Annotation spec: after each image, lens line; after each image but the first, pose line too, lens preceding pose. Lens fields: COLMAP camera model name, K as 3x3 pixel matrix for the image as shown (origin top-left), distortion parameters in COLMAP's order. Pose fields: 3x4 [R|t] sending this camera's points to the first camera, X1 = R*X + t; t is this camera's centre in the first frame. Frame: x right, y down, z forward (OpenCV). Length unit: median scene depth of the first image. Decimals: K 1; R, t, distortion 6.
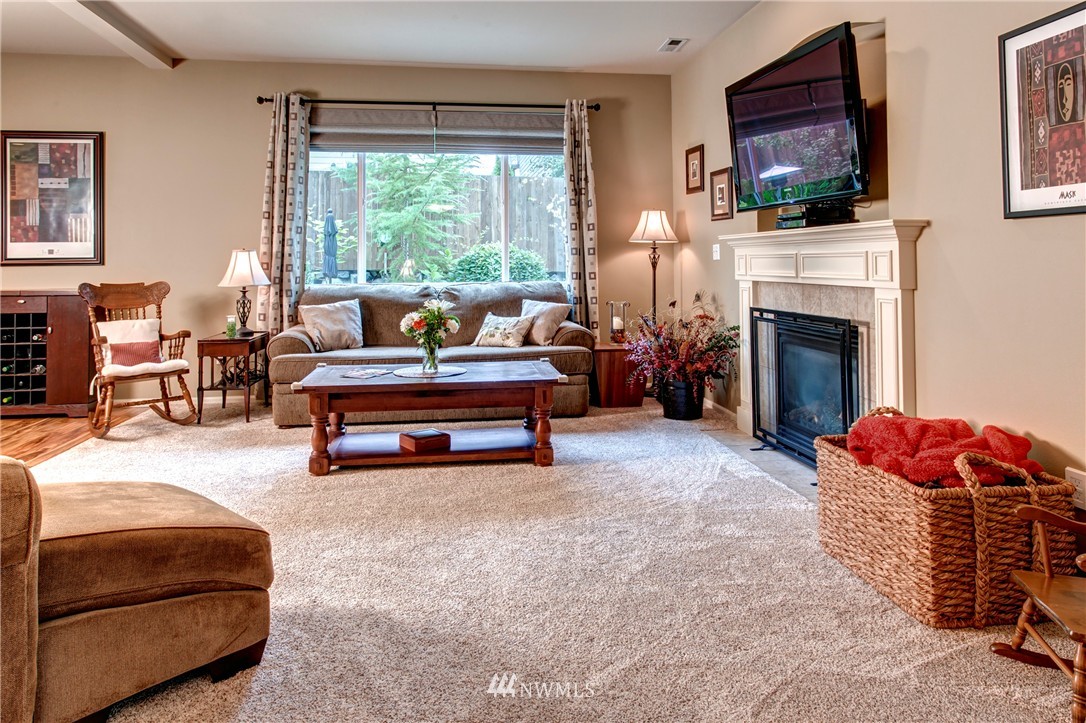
lens RADIAL K [[698.5, 0, 553.5], [0, 698.5, 245.0], [0, 0, 1]] dist [-0.007786, 0.004920]
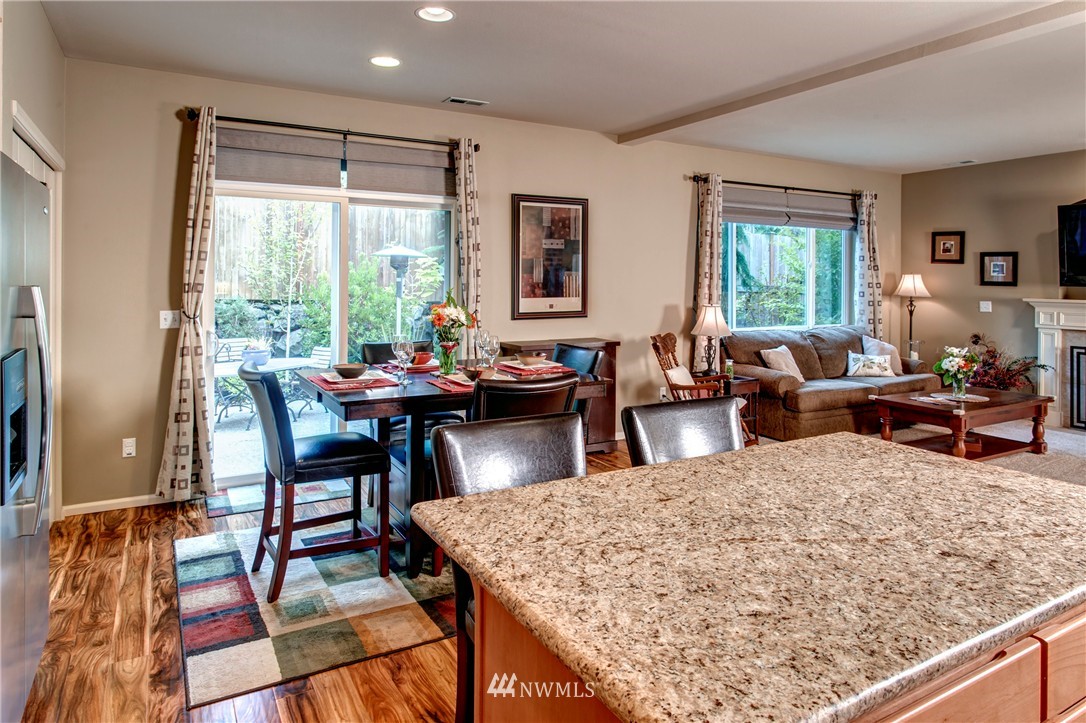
lens RADIAL K [[637.3, 0, 554.5], [0, 637.3, 286.7], [0, 0, 1]] dist [-0.008022, 0.000172]
pose [[0.939870, 0.009925, 0.341388, -1.096948], [-0.020991, 0.999367, 0.028736, -0.052071], [-0.340887, -0.034174, 0.939483, 0.049659]]
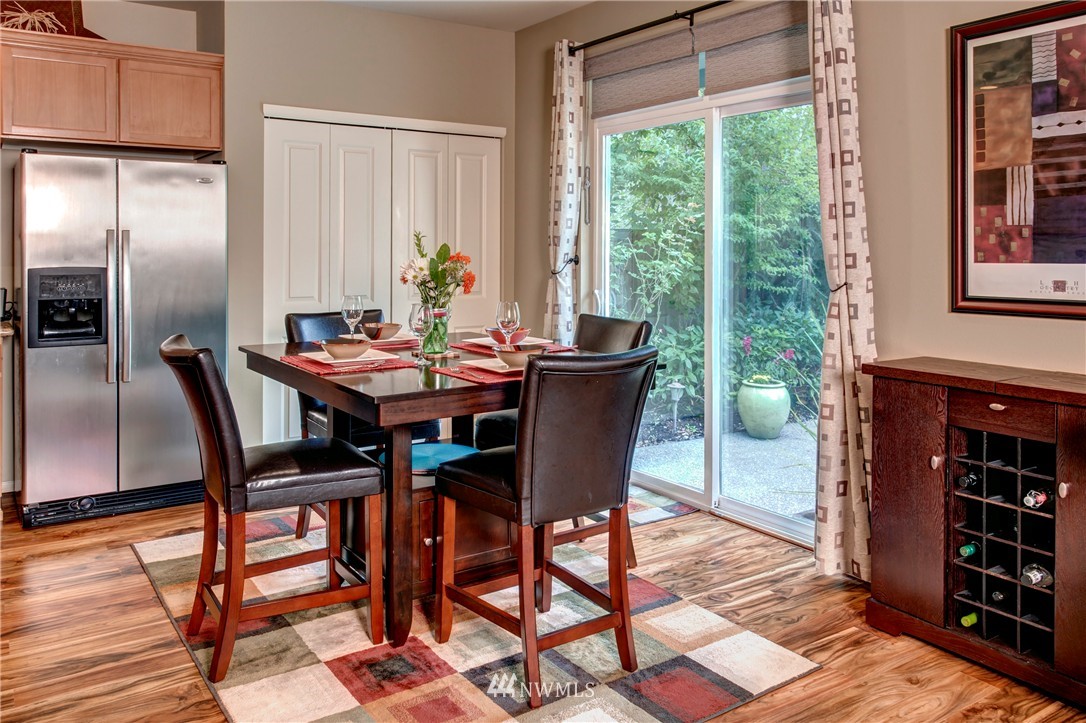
lens RADIAL K [[839.7, 0, 535.6], [0, 839.7, 256.8], [0, 0, 1]] dist [0.009136, -0.001965]
pose [[0.416914, 0.020494, -0.908715, -0.398129], [0.019113, 0.999327, 0.031307, -0.031481], [0.908745, -0.030420, 0.416241, 0.508081]]
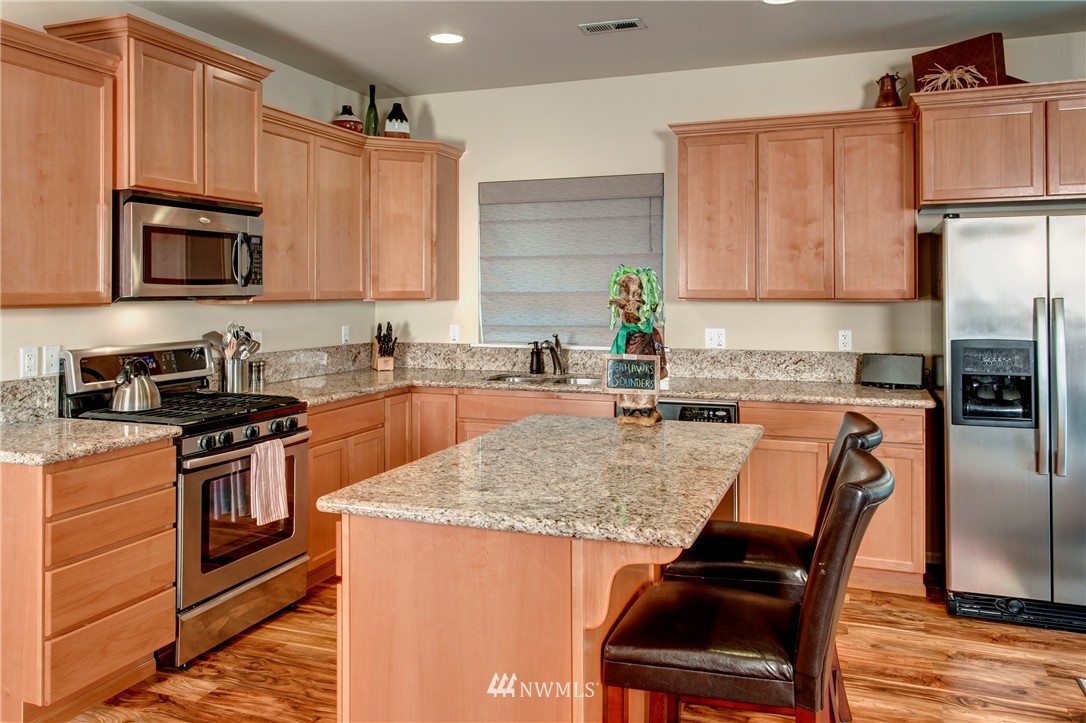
lens RADIAL K [[839.7, 0, 557.8], [0, 839.7, 276.7], [0, 0, 1]] dist [0.009136, -0.001965]
pose [[-0.486313, -0.004216, -0.873774, -0.486290], [0.031431, 0.999257, -0.022315, -0.054050], [0.873219, -0.038316, -0.485819, 0.465830]]
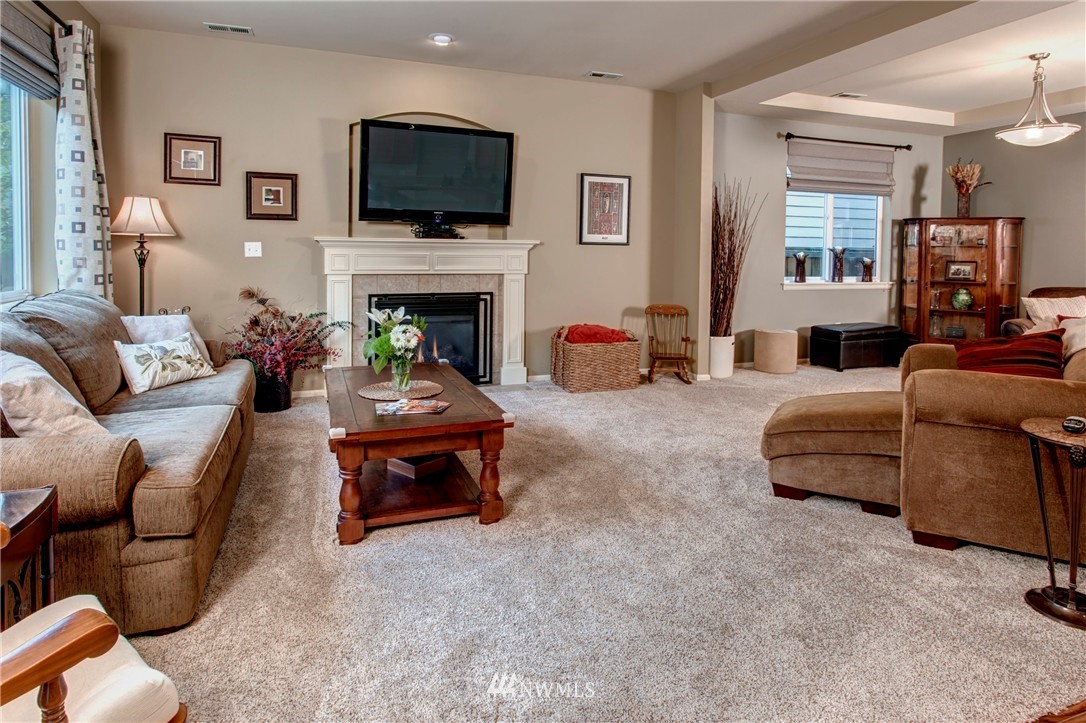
lens RADIAL K [[601.0, 0, 546.4], [0, 601.0, 266.3], [0, 0, 1]] dist [0.002188, 0.000392]
pose [[-0.192472, -0.023685, 0.981017, -0.739886], [-0.034469, 0.999255, 0.017363, 0.004847], [-0.980697, -0.030473, -0.193145, 0.754009]]
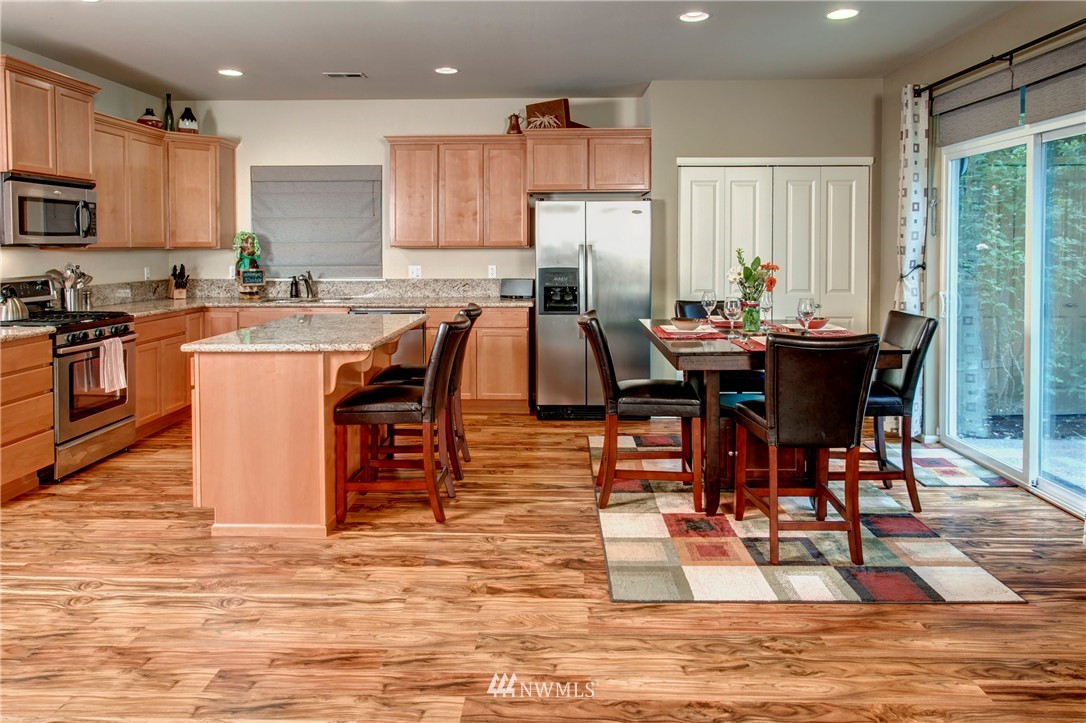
lens RADIAL K [[710.1, 0, 547.6], [0, 710.1, 263.1], [0, 0, 1]] dist [-0.000306, 0.000176]
pose [[-0.182707, 0.034763, -0.982553, -0.202300], [0.031626, 0.999065, 0.029466, -0.045607], [0.982659, -0.025691, -0.183635, 0.622066]]
